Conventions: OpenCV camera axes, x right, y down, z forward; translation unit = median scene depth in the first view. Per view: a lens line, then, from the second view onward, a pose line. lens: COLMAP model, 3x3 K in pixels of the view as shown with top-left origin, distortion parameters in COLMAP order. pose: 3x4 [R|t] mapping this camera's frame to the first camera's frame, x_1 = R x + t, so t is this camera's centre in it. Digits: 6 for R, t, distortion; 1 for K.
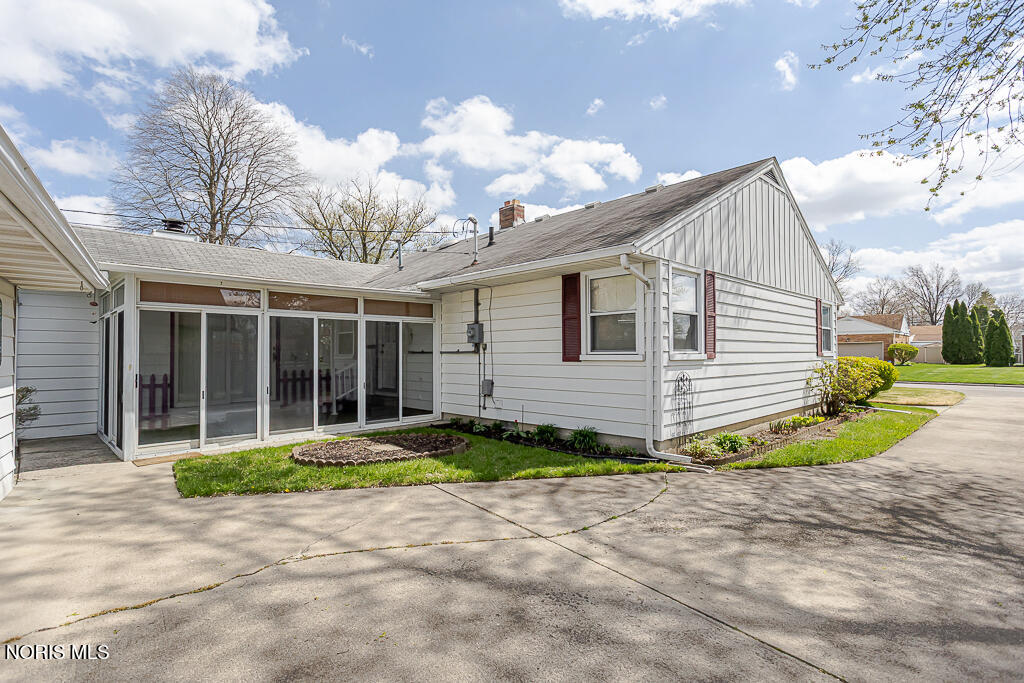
lens RADIAL K [[526.6, 0, 505.6], [0, 526.6, 345.0], [0, 0, 1]] dist [0.014373, -0.000451]
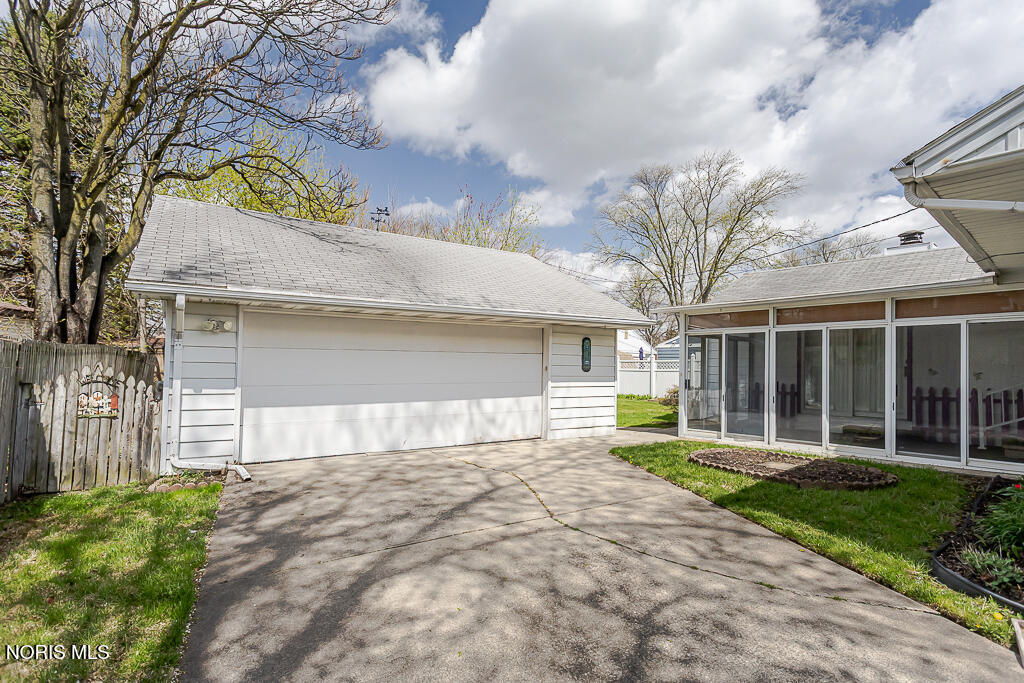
lens RADIAL K [[526.6, 0, 505.6], [0, 526.6, 345.0], [0, 0, 1]] dist [0.014373, -0.000451]
pose [[-0.098726, -0.038827, -0.994357, 0.991814], [0.007644, 0.999179, -0.039775, 0.016381], [0.995085, -0.011528, -0.098348, 0.783552]]
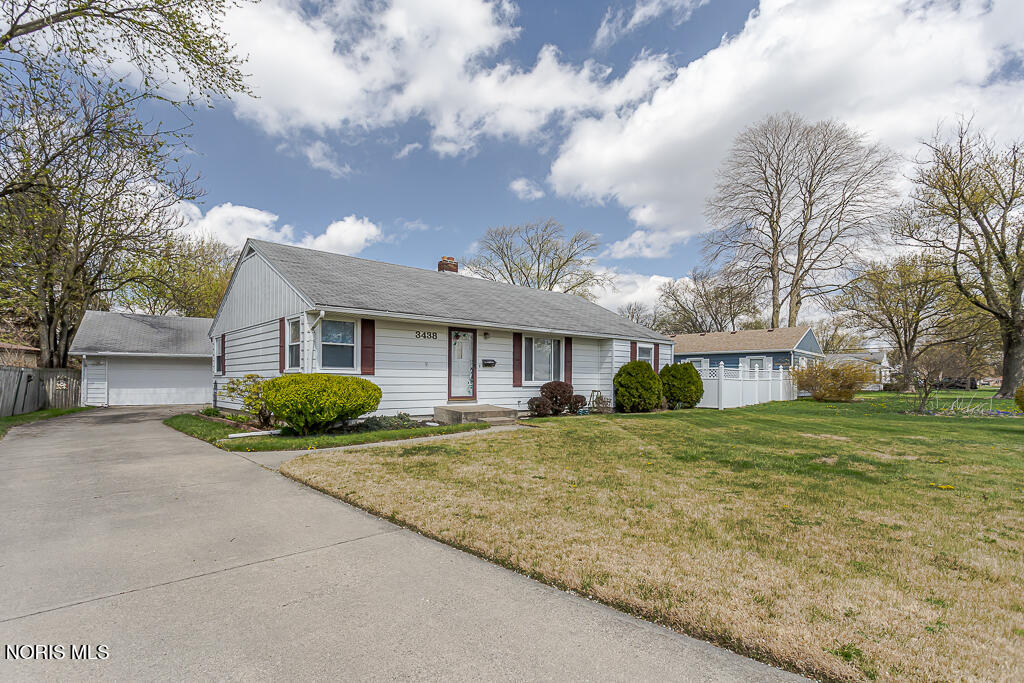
lens RADIAL K [[486.3, 0, 510.7], [0, 486.3, 373.7], [0, 0, 1]] dist [-0.000286, -0.000223]
pose [[-0.046310, 0.003622, -0.998921, 2.993677], [0.014241, 0.999894, 0.002965, 0.032085], [0.998826, -0.014089, -0.046357, 2.877618]]
